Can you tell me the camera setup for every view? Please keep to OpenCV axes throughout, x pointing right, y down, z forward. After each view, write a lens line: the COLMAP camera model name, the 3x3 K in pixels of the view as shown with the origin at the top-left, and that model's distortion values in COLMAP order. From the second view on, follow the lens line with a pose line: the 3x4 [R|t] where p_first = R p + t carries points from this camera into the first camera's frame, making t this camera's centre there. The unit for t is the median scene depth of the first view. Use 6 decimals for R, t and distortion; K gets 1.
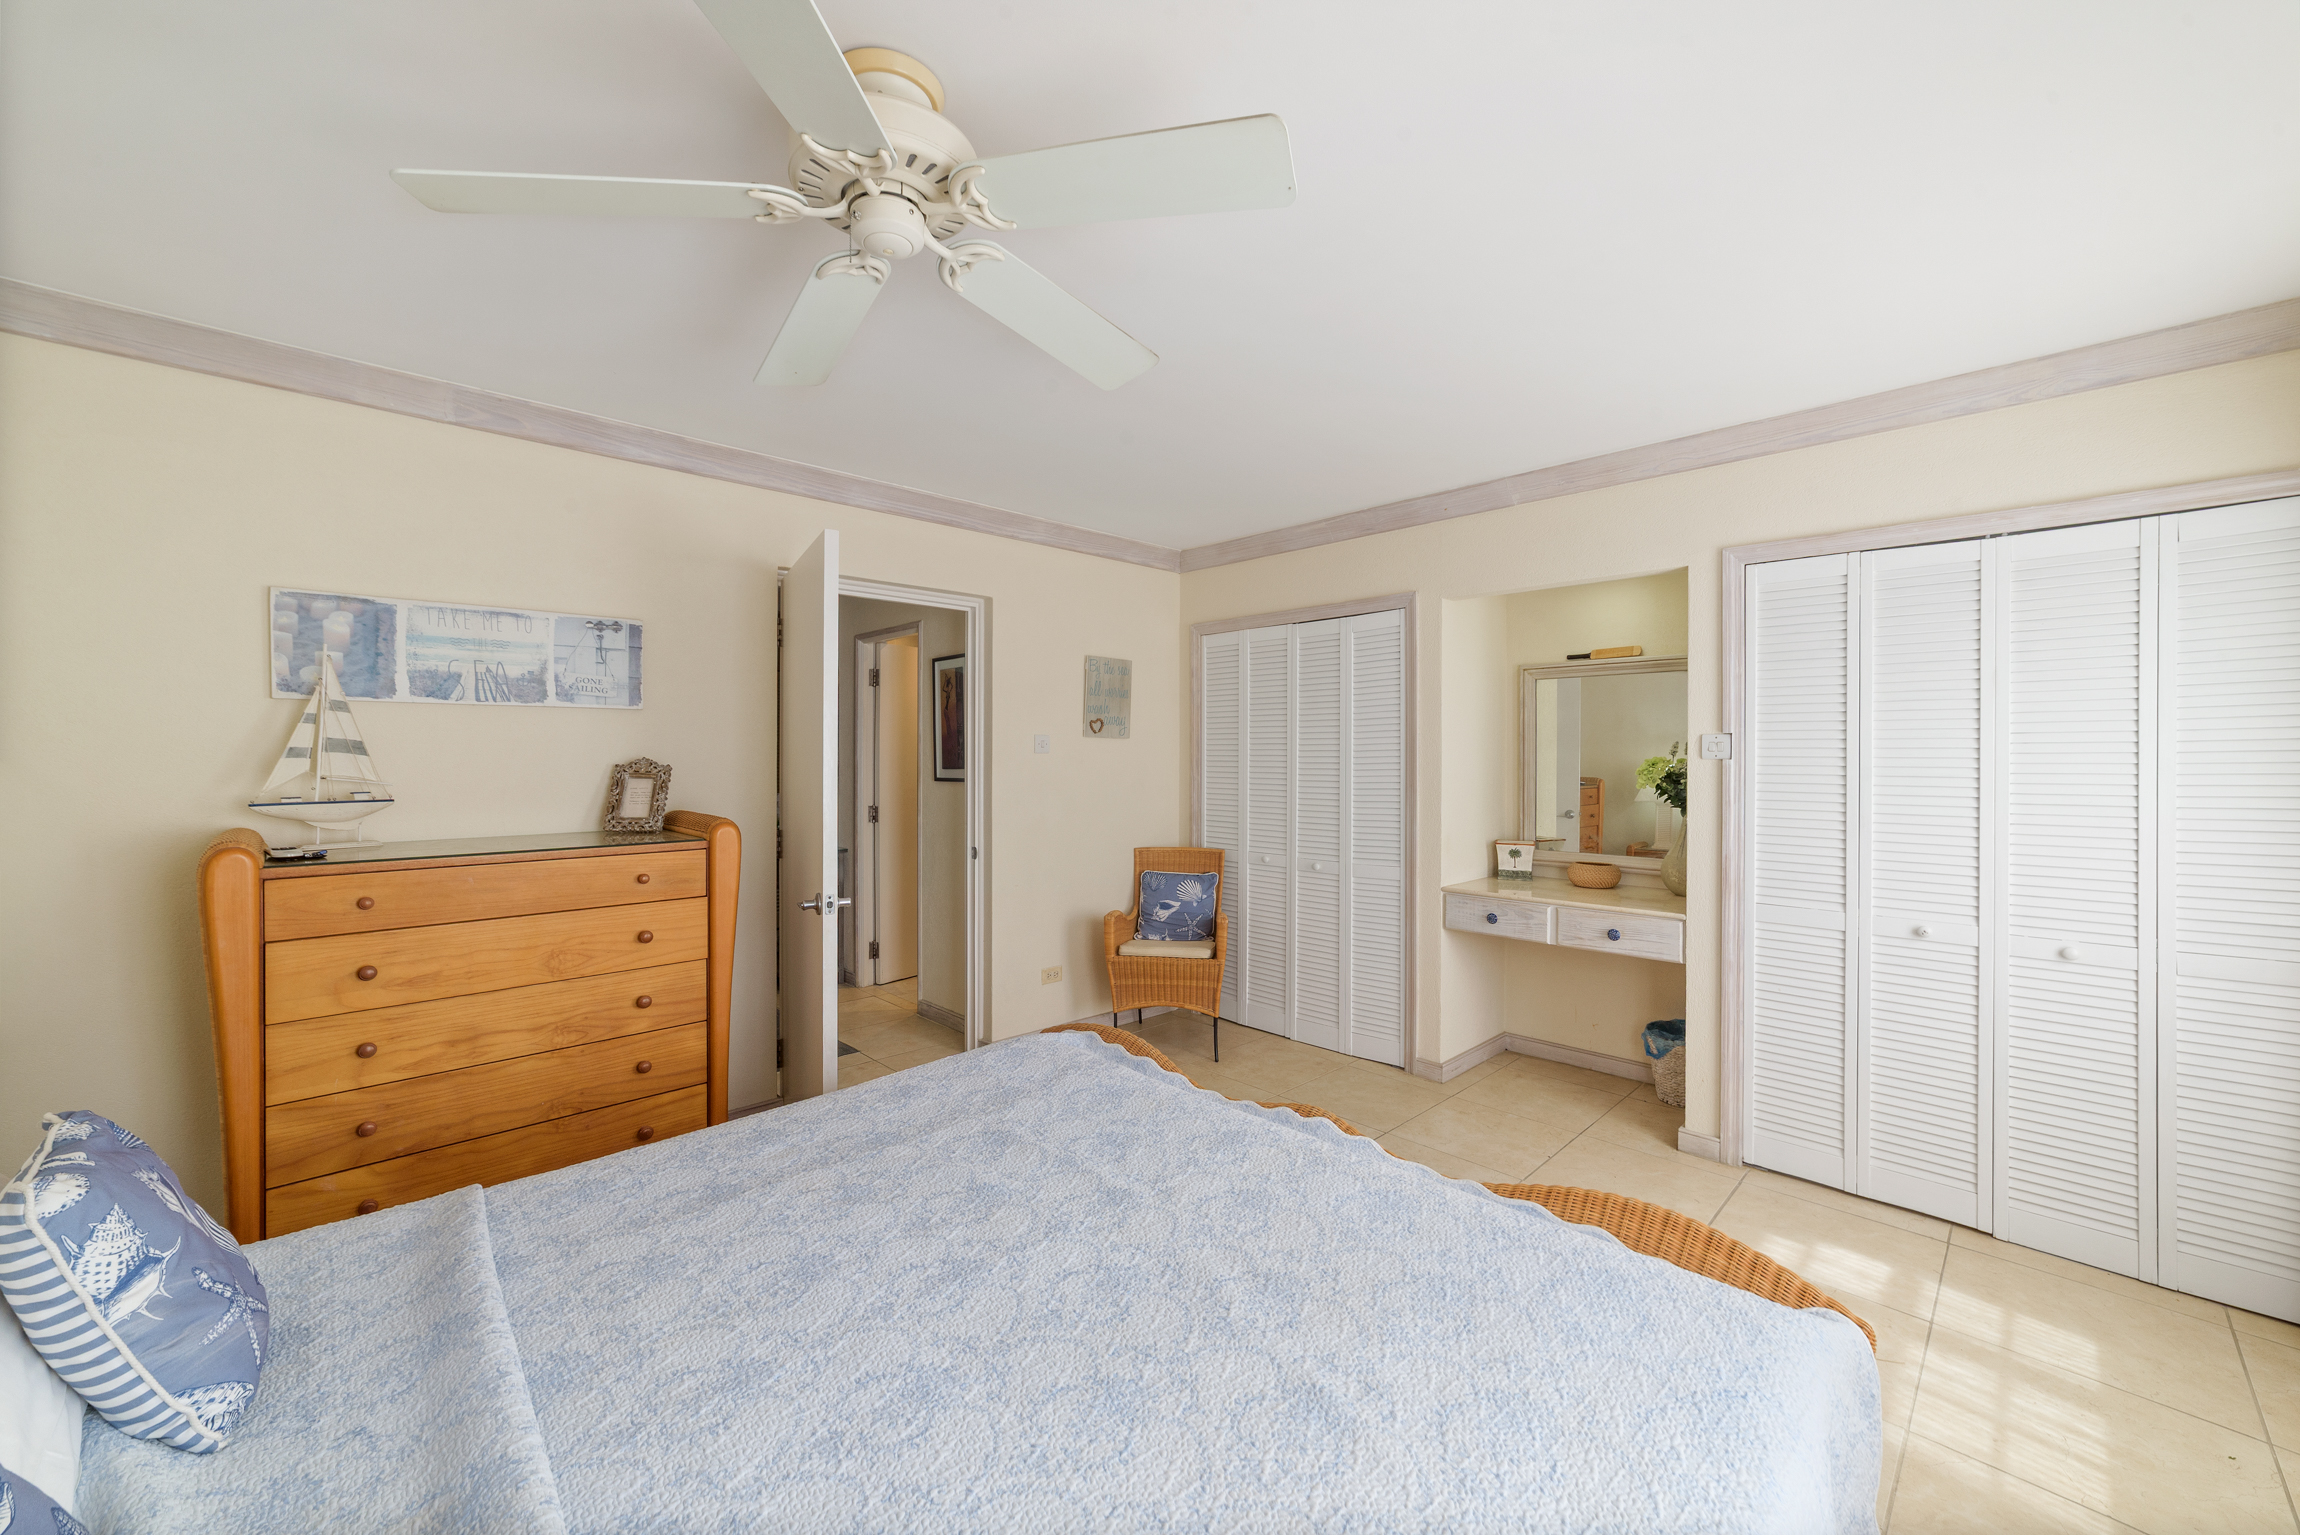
lens RADIAL K [[893.1, 0, 1135.3], [0, 893.1, 762.7], [0, 0, 1]] dist [-0.018366, 0.005428]
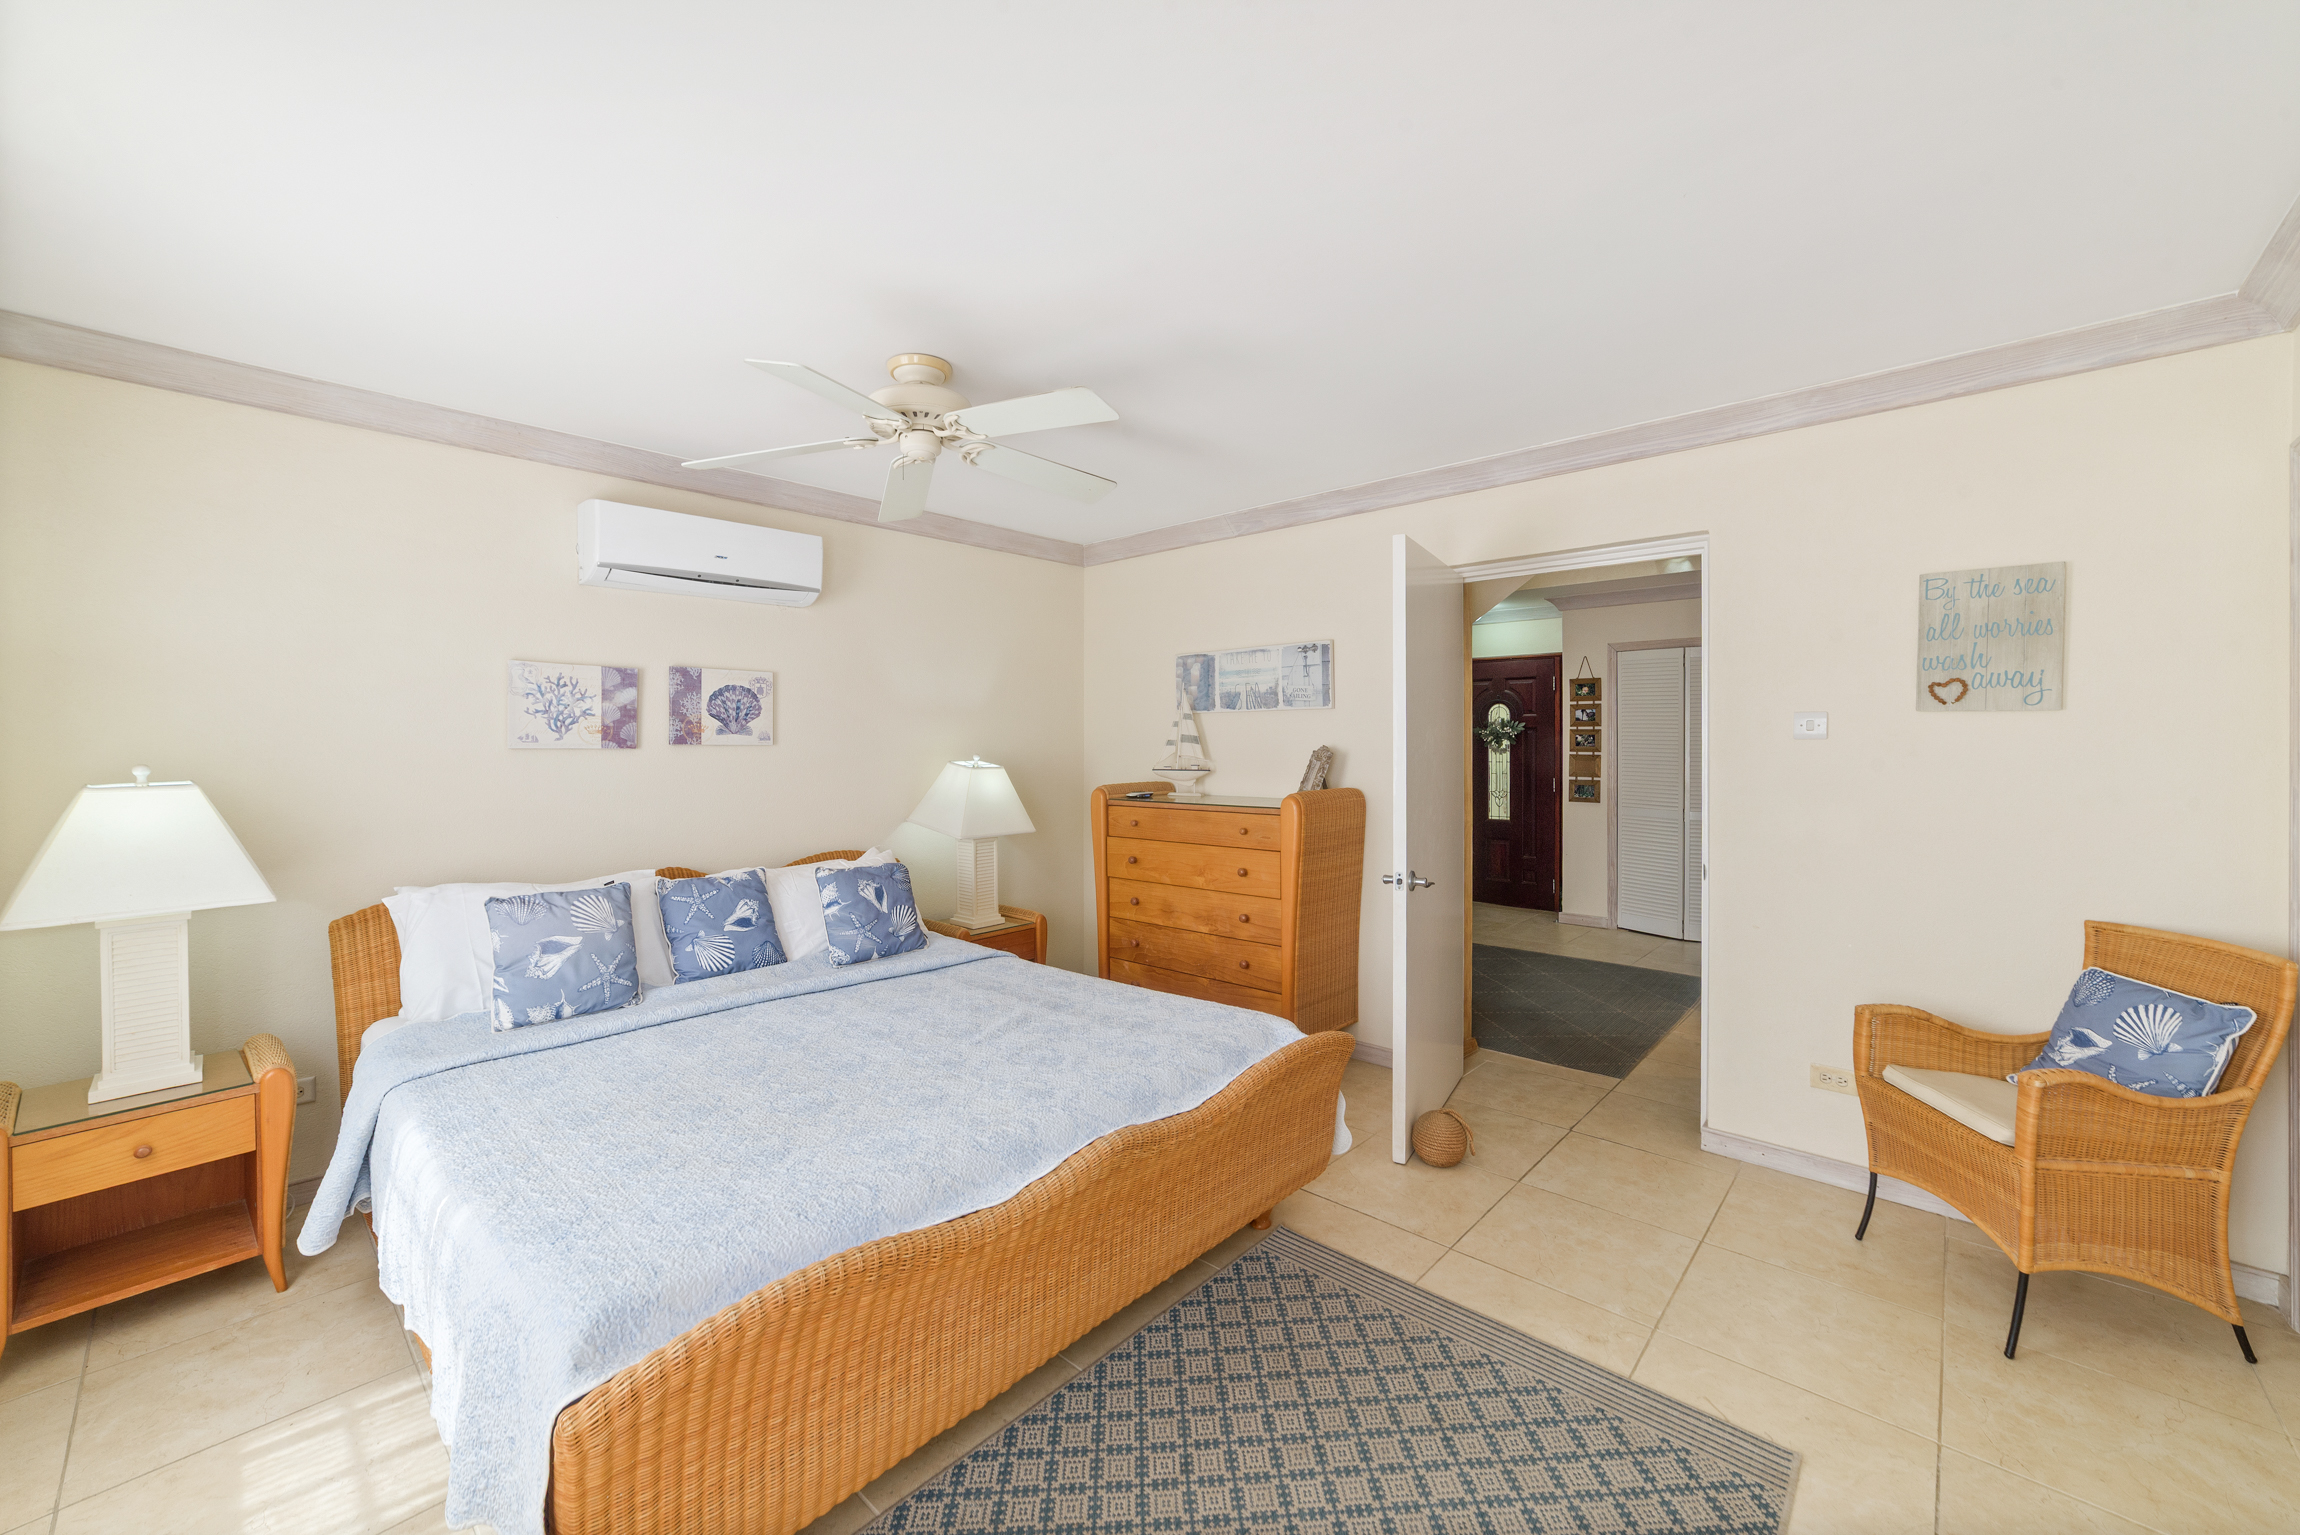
lens RADIAL K [[893.1, 0, 1137.9], [0, 893.1, 751.7], [0, 0, 1]] dist [-0.018366, 0.005428]
pose [[0.053952, 0.007283, -0.998517, 0.789425], [-0.006117, 0.999957, 0.006963, -0.004100], [0.998525, 0.005733, 0.053995, 0.696051]]
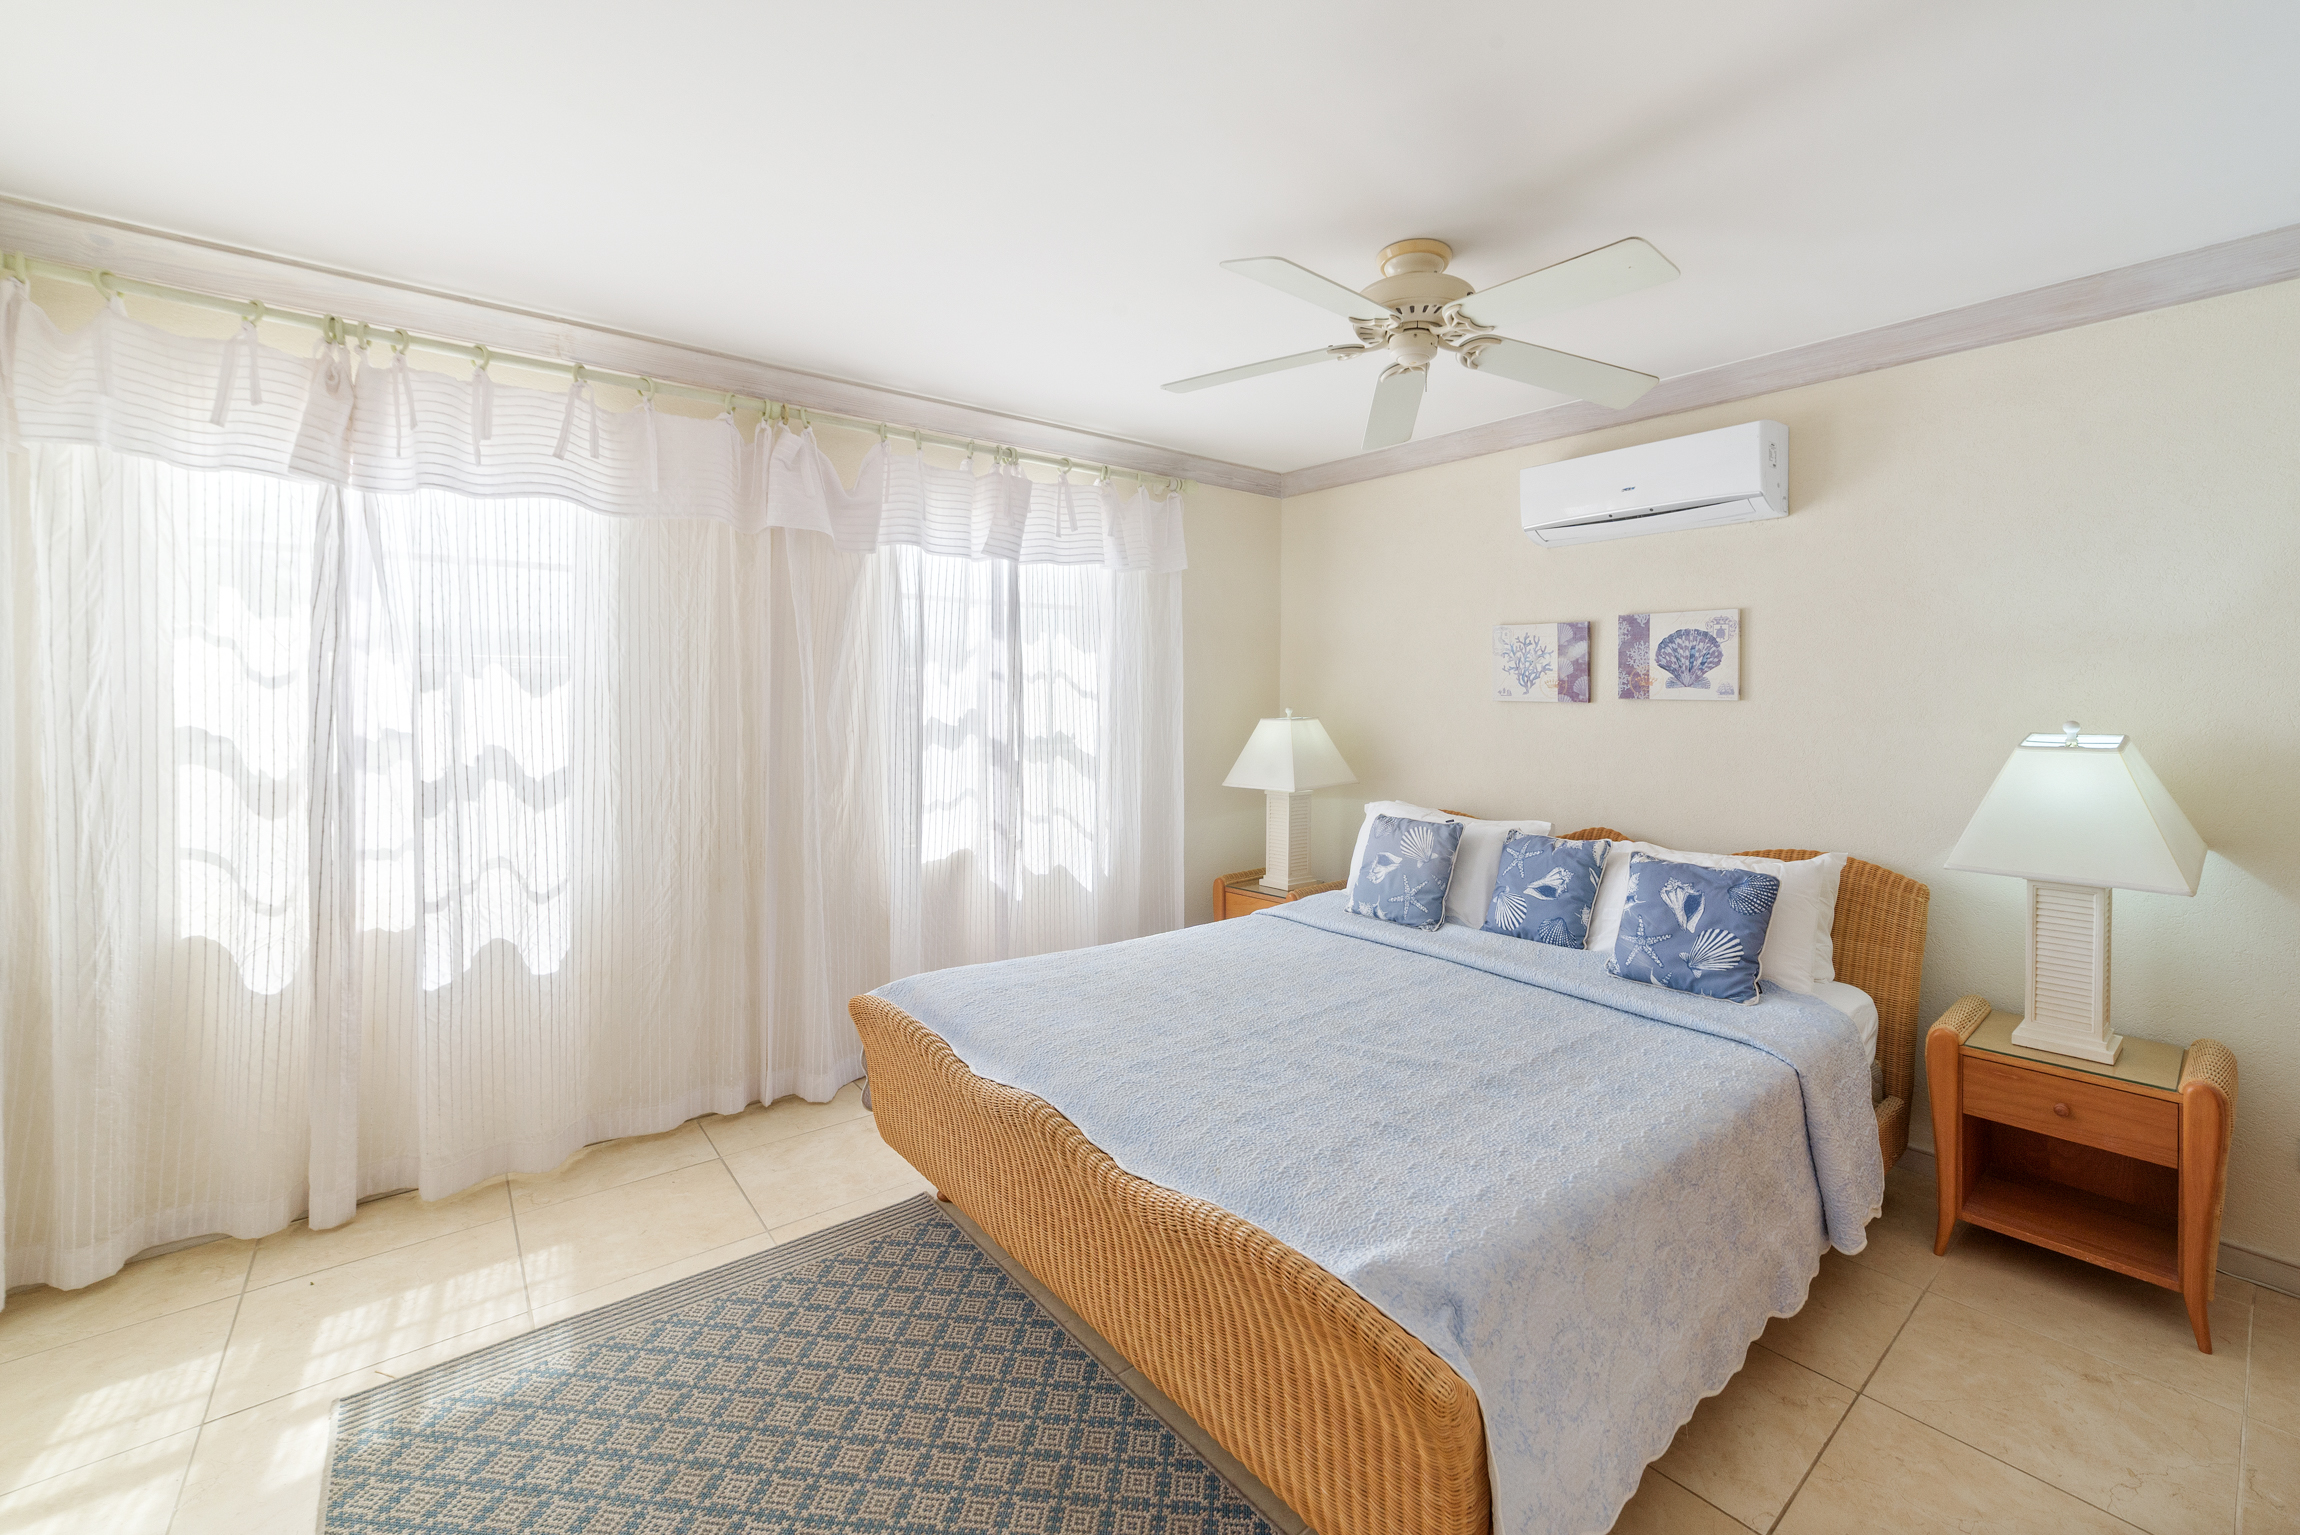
lens RADIAL K [[893.1, 0, 1167.4], [0, 893.1, 705.8], [0, 0, 1]] dist [-0.018366, 0.005428]
pose [[-0.998348, -0.008373, 0.056849, 0.017610], [-0.007250, 0.999775, 0.019935, -0.011392], [-0.057003, 0.019490, -0.998184, 1.328527]]
